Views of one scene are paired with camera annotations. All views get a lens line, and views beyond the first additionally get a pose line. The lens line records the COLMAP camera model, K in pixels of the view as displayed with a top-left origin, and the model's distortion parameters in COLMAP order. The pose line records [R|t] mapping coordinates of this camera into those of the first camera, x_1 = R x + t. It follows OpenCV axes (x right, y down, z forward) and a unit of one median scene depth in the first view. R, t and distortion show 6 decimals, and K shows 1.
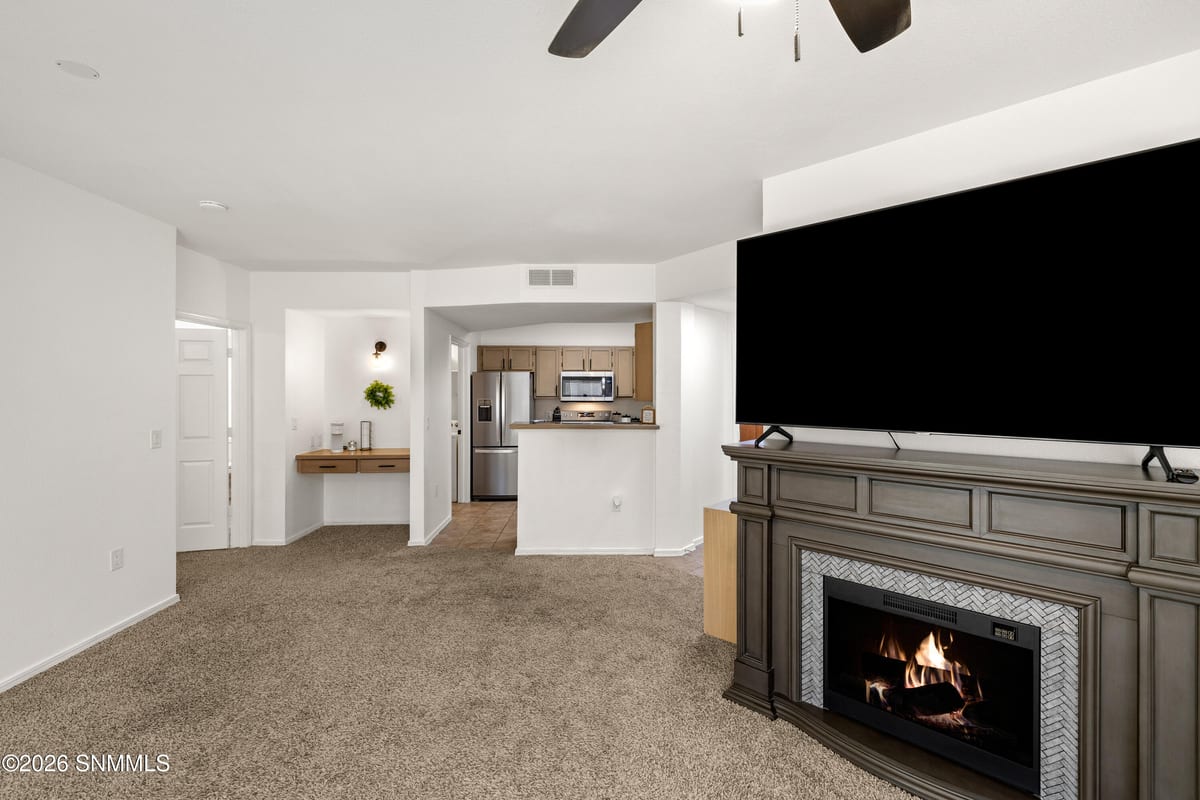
lens RADIAL K [[508.4, 0, 601.3], [0, 508.4, 393.2], [0, 0, 1]] dist [0.002683, 0.000235]
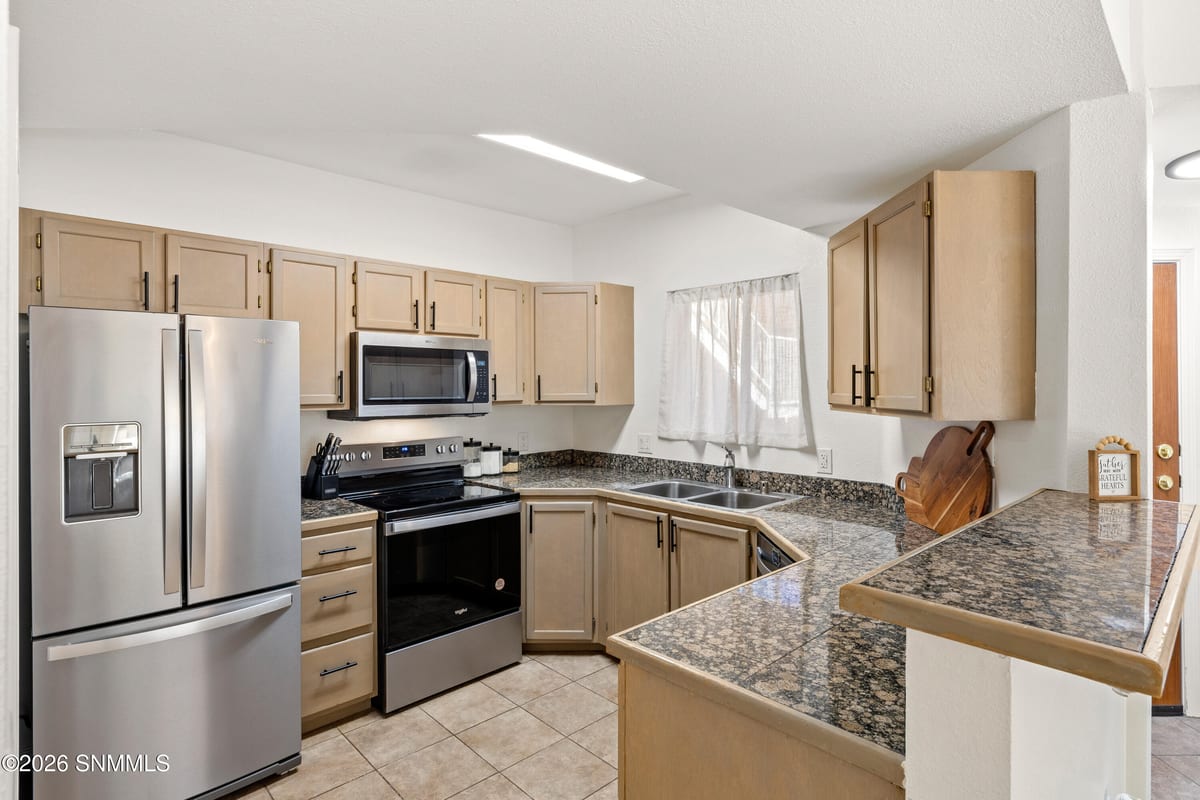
lens RADIAL K [[607.6, 0, 603.8], [0, 607.6, 387.9], [0, 0, 1]] dist [-0.005303, -0.000490]
pose [[0.747386, -0.004354, 0.664376, -0.225524], [0.005875, 0.999983, -0.000056, -0.003686], [-0.664364, 0.003945, 0.747399, 0.592301]]
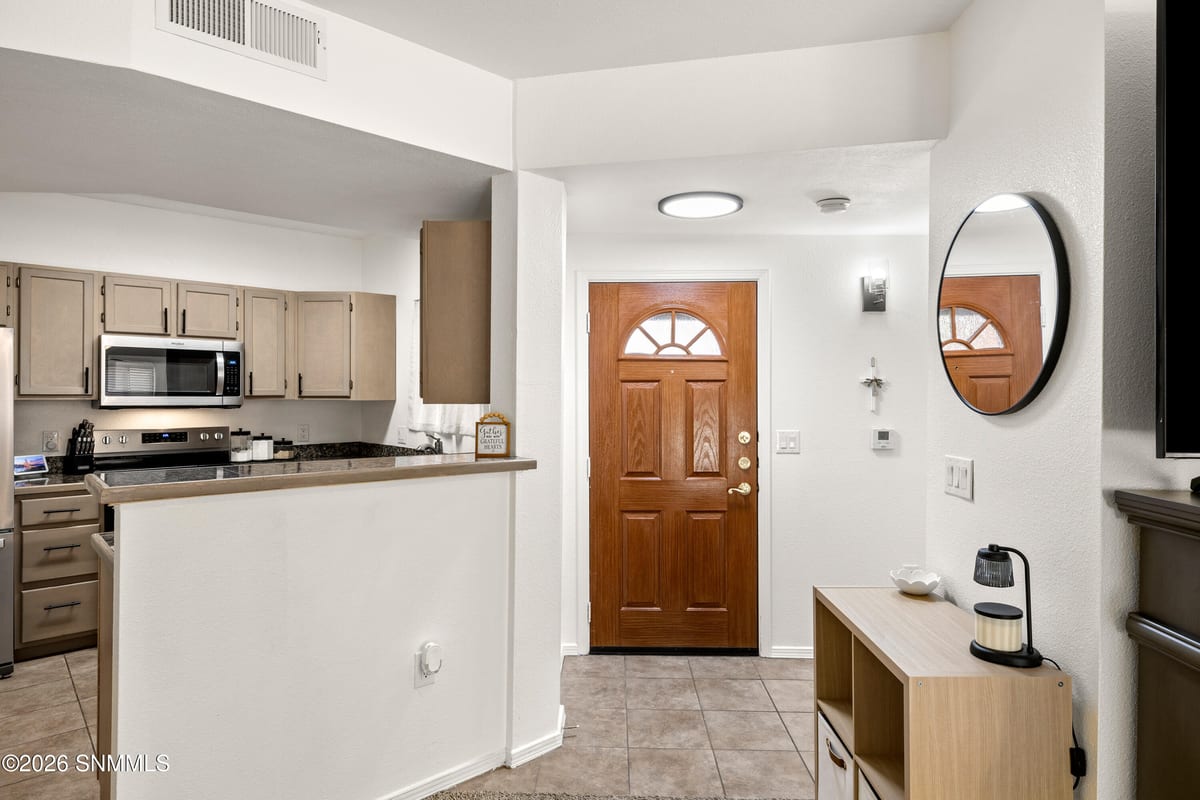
lens RADIAL K [[675.9, 0, 594.9], [0, 675.9, 398.5], [0, 0, 1]] dist [0.002424, 0.001730]
pose [[0.759018, -0.003499, 0.651060, -0.133154], [-0.000603, 0.999981, 0.006077, 0.005238], [-0.651069, -0.005006, 0.759002, 0.332464]]
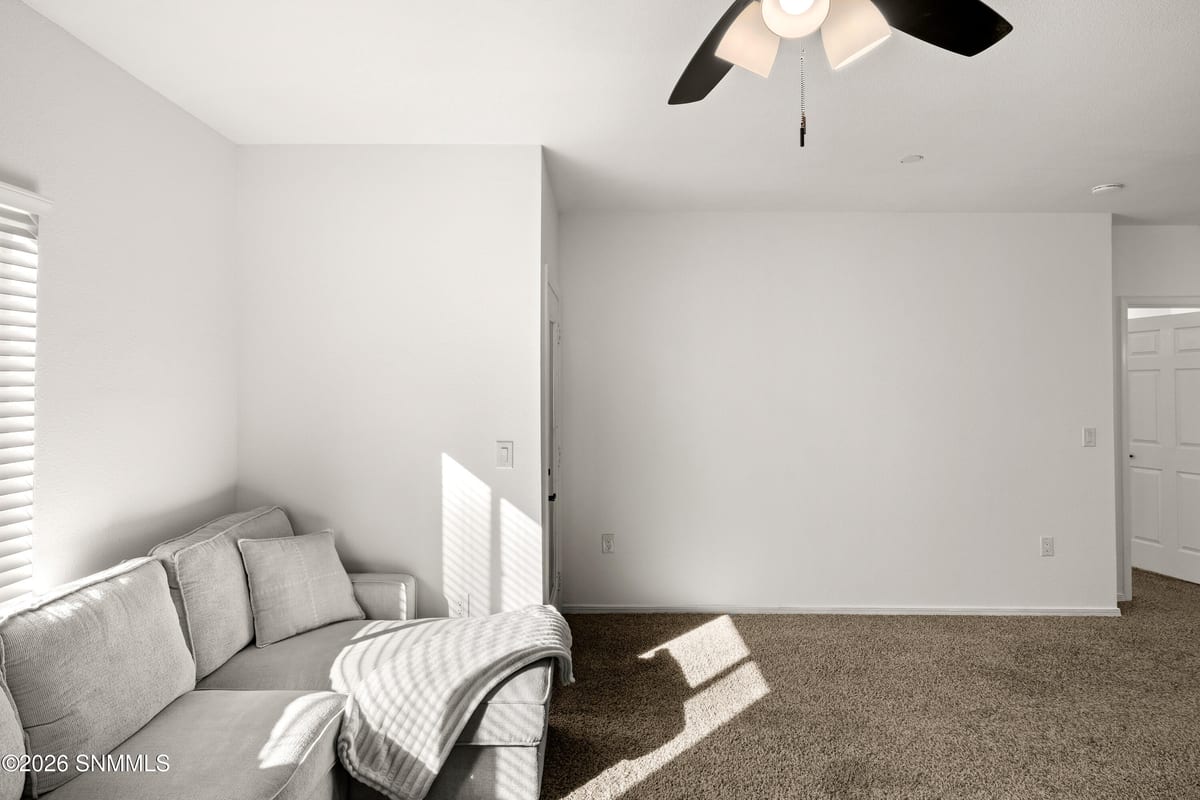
lens RADIAL K [[675.9, 0, 589.3], [0, 675.9, 389.0], [0, 0, 1]] dist [0.002424, 0.001730]
pose [[-0.046879, 0.001834, -0.998899, 0.214025], [-0.005183, 0.999984, 0.002080, 0.000033], [0.998887, 0.005275, -0.046869, 0.048515]]
